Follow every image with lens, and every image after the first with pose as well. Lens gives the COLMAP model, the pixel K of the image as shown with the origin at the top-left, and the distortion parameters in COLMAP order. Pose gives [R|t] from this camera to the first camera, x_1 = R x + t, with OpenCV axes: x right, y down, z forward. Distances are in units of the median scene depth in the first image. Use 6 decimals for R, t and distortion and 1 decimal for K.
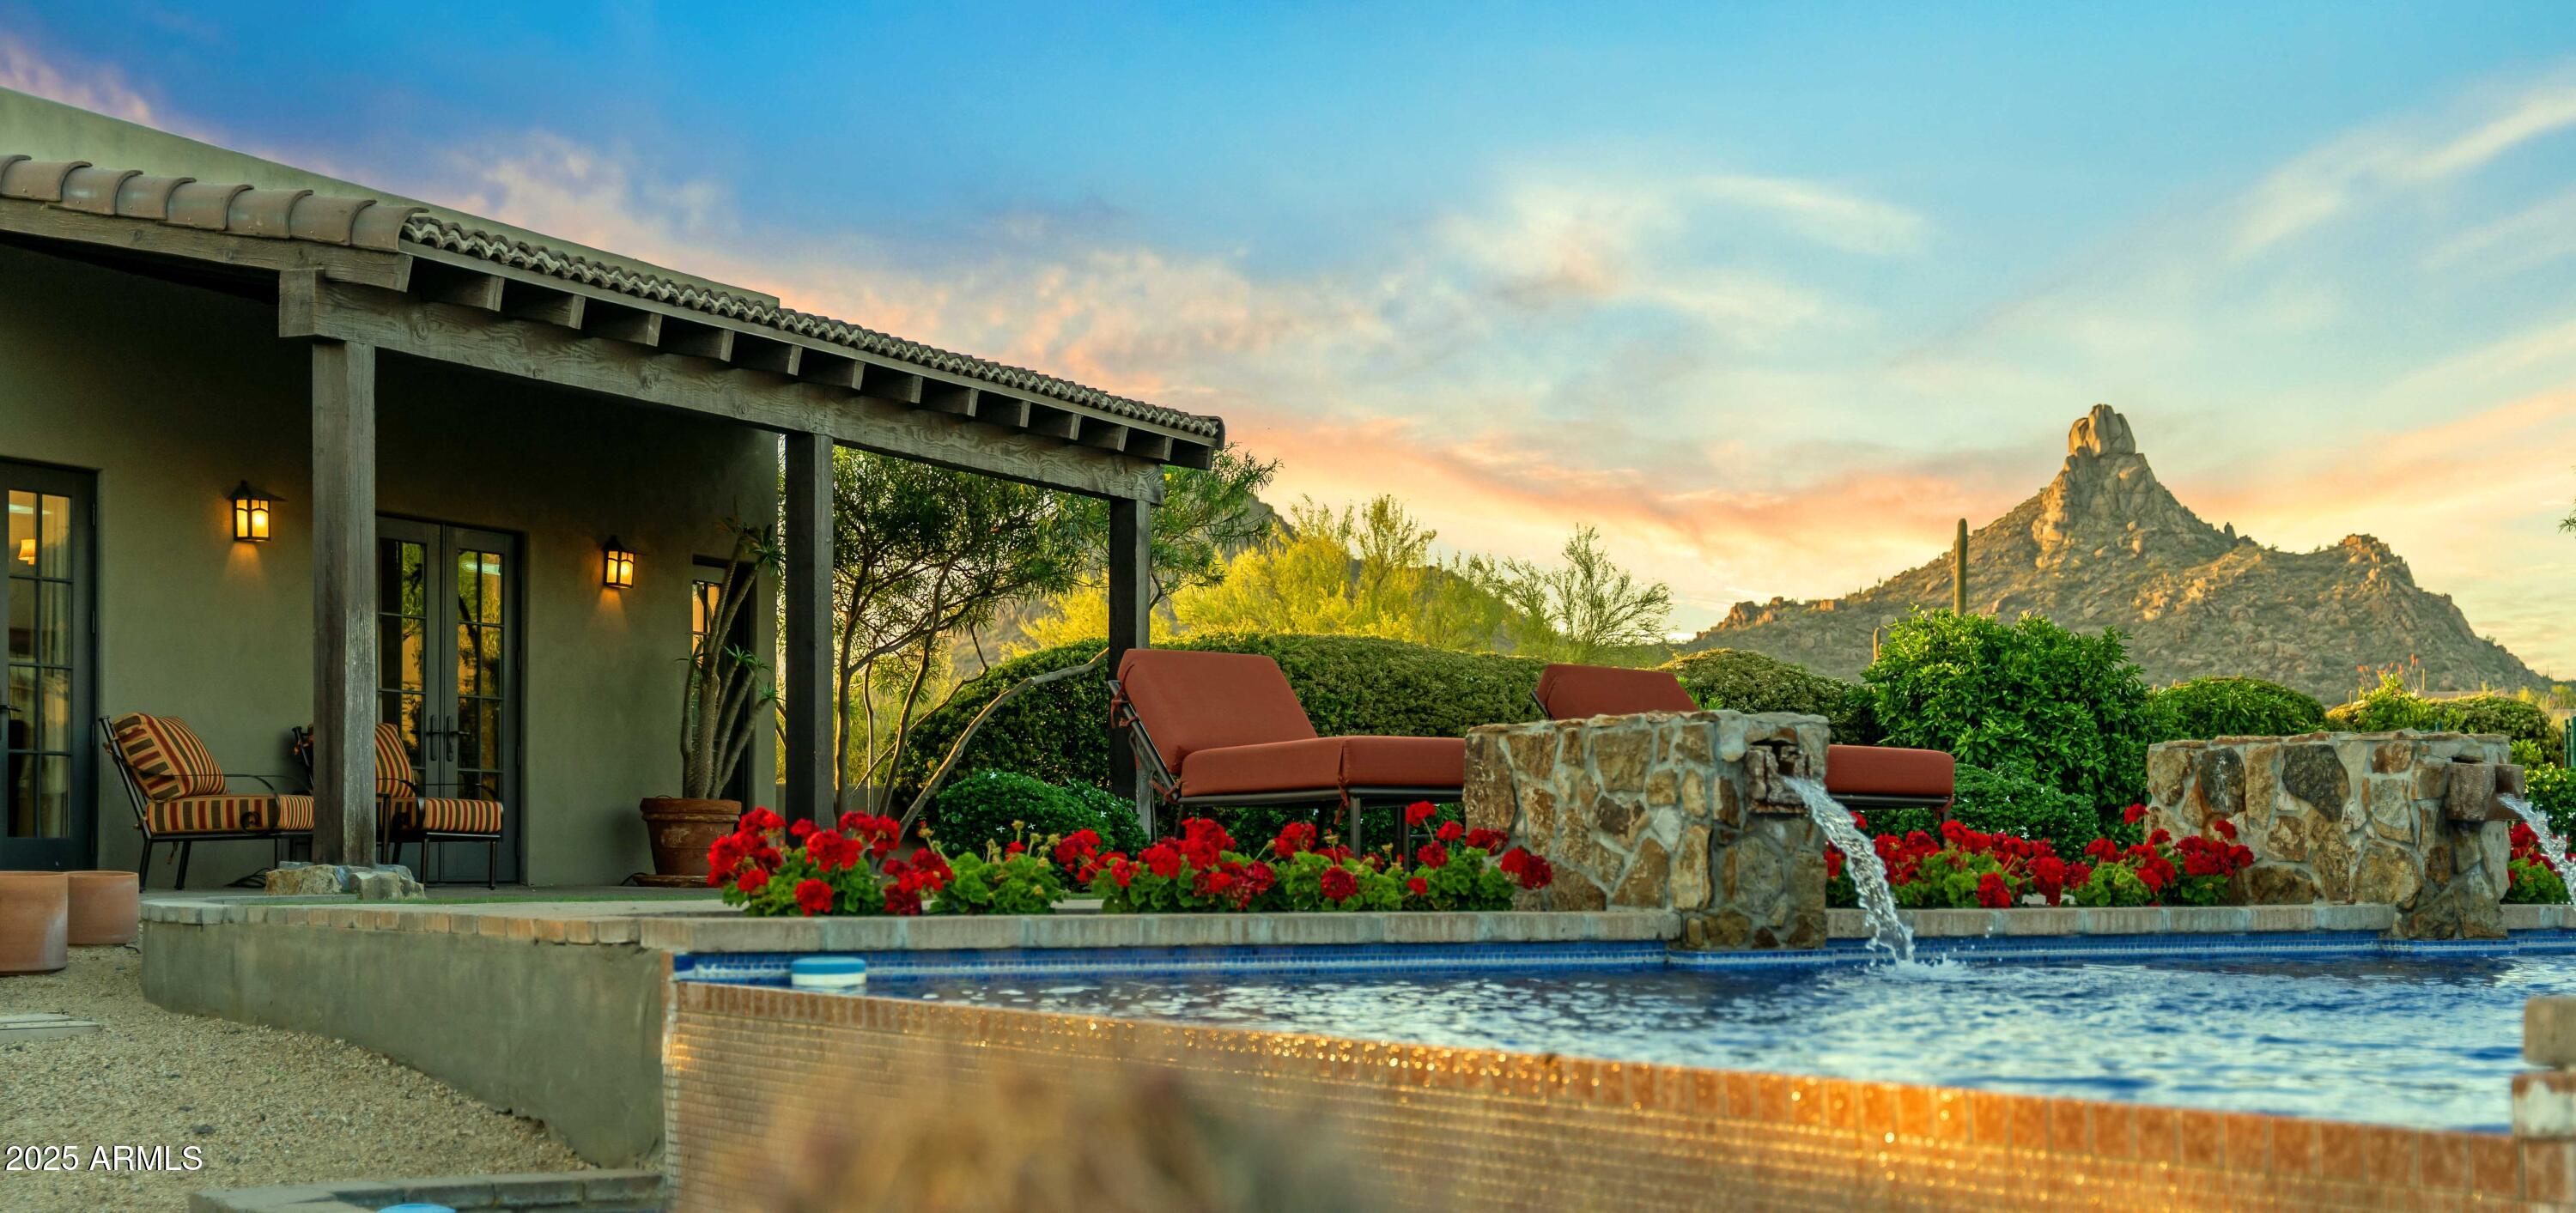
lens RADIAL K [[3254.6, 0, 1288.0], [0, 3254.6, 606.5], [0, 0, 1]] dist [-0.002740, -0.017062]
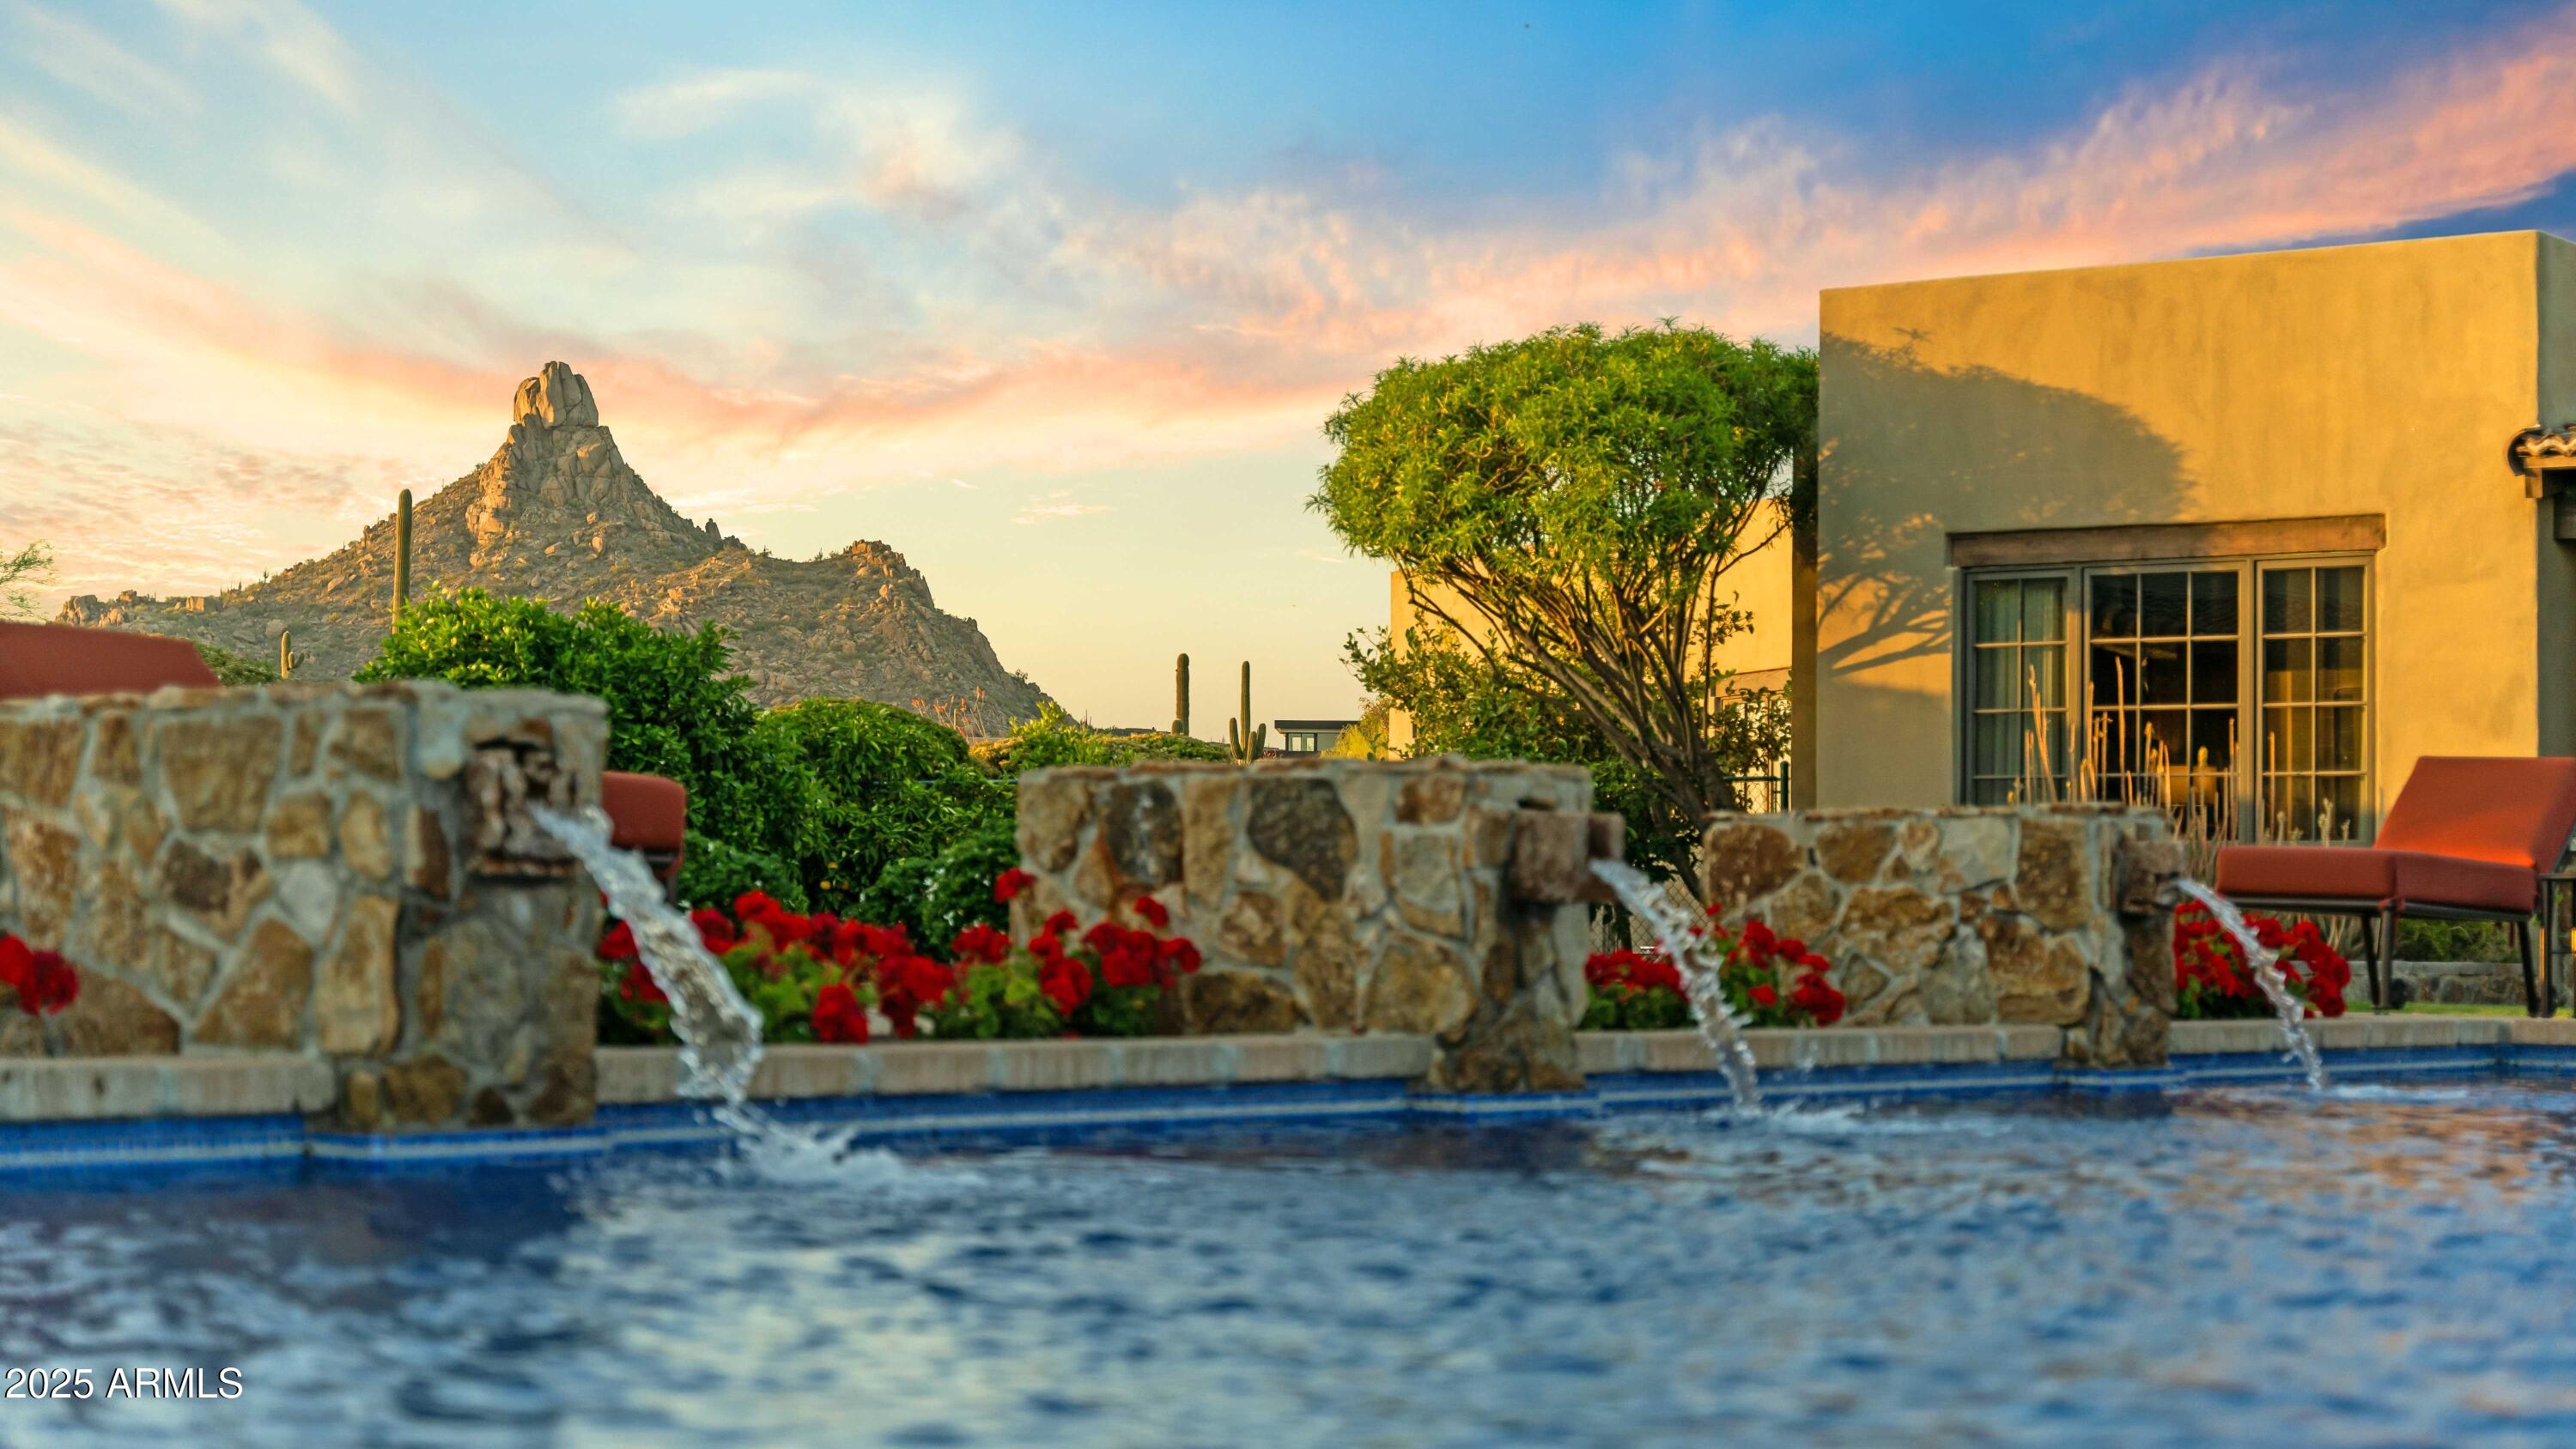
lens RADIAL K [[4528.6, 0, 1288.0], [0, 4528.6, 724.5], [0, 0, 1]] dist [0.014673, 0.066434]
pose [[0.926021, 0.025537, 0.376607, -0.012734], [-0.036511, 0.999090, 0.022030, 0.014412], [-0.375702, -0.034151, 0.926111, 0.213918]]
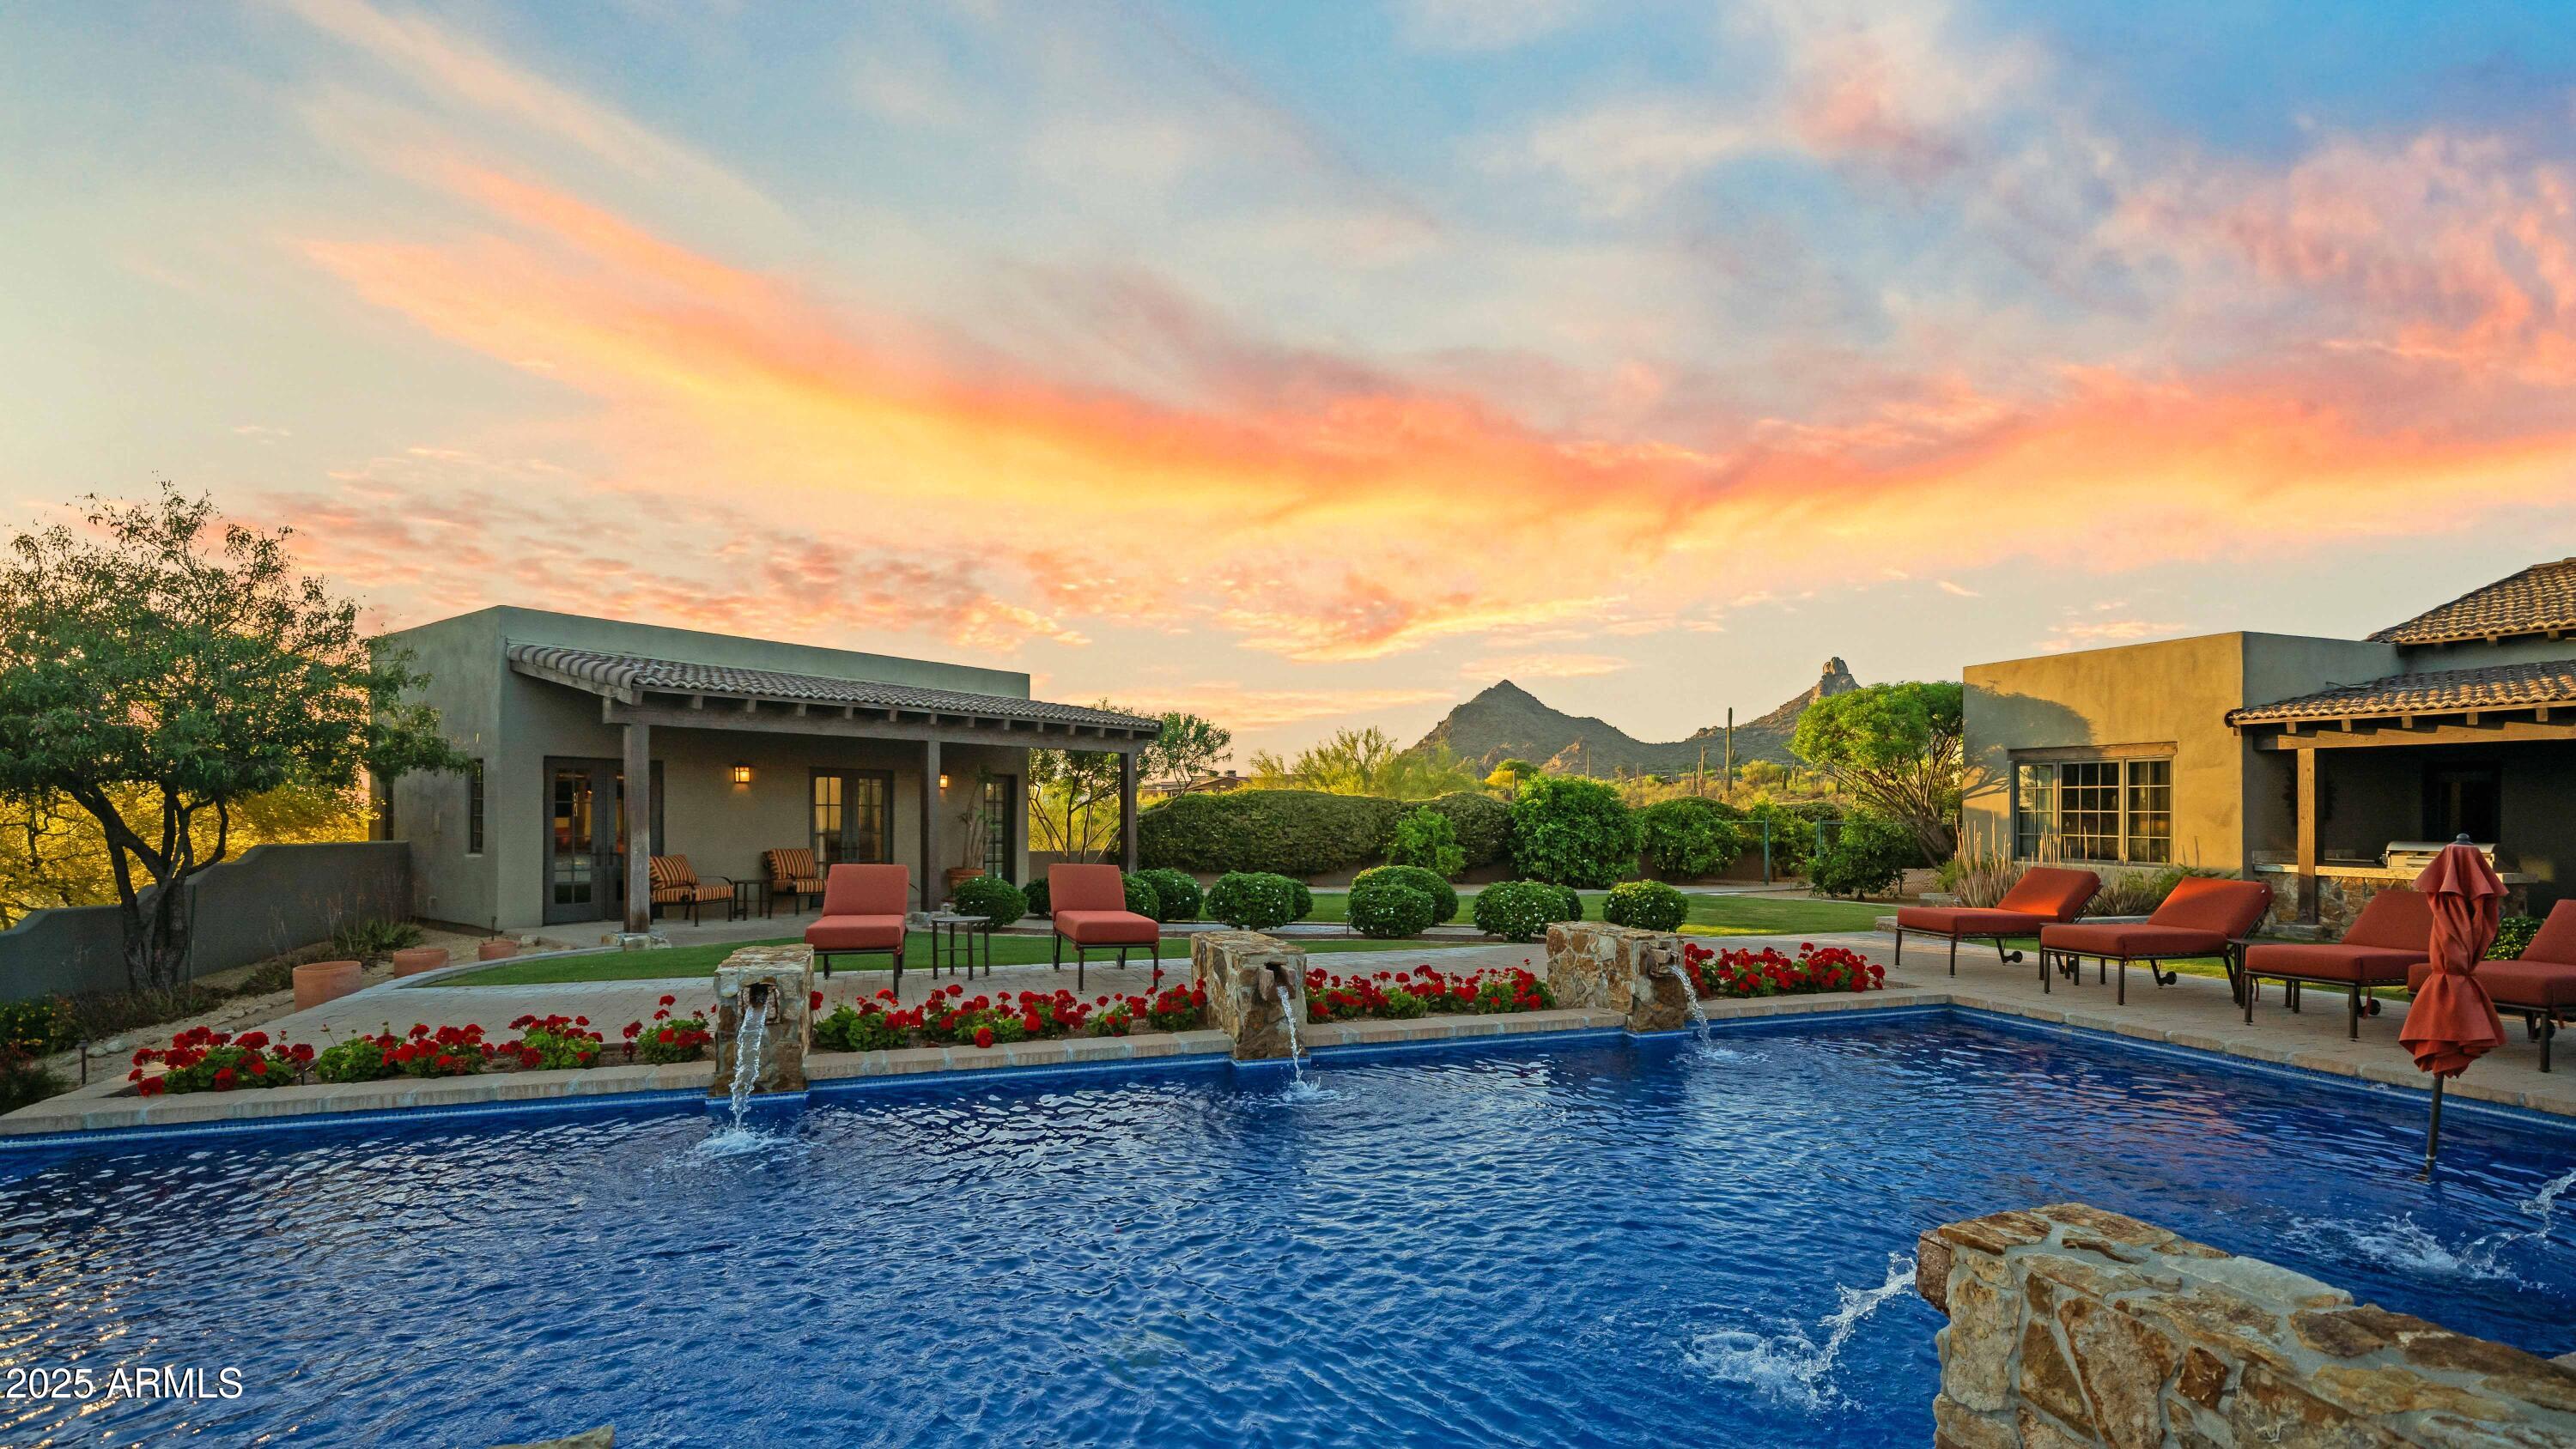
lens RADIAL K [[1120.1, 0, 1281.7], [0, 1120.1, 768.1], [0, 0, 1]] dist [-0.000663, -0.000221]
pose [[0.999113, 0.036096, 0.021679, 0.124185], [-0.036182, 0.999339, 0.003562, 0.014242], [-0.021536, -0.004343, 0.999759, 0.731791]]
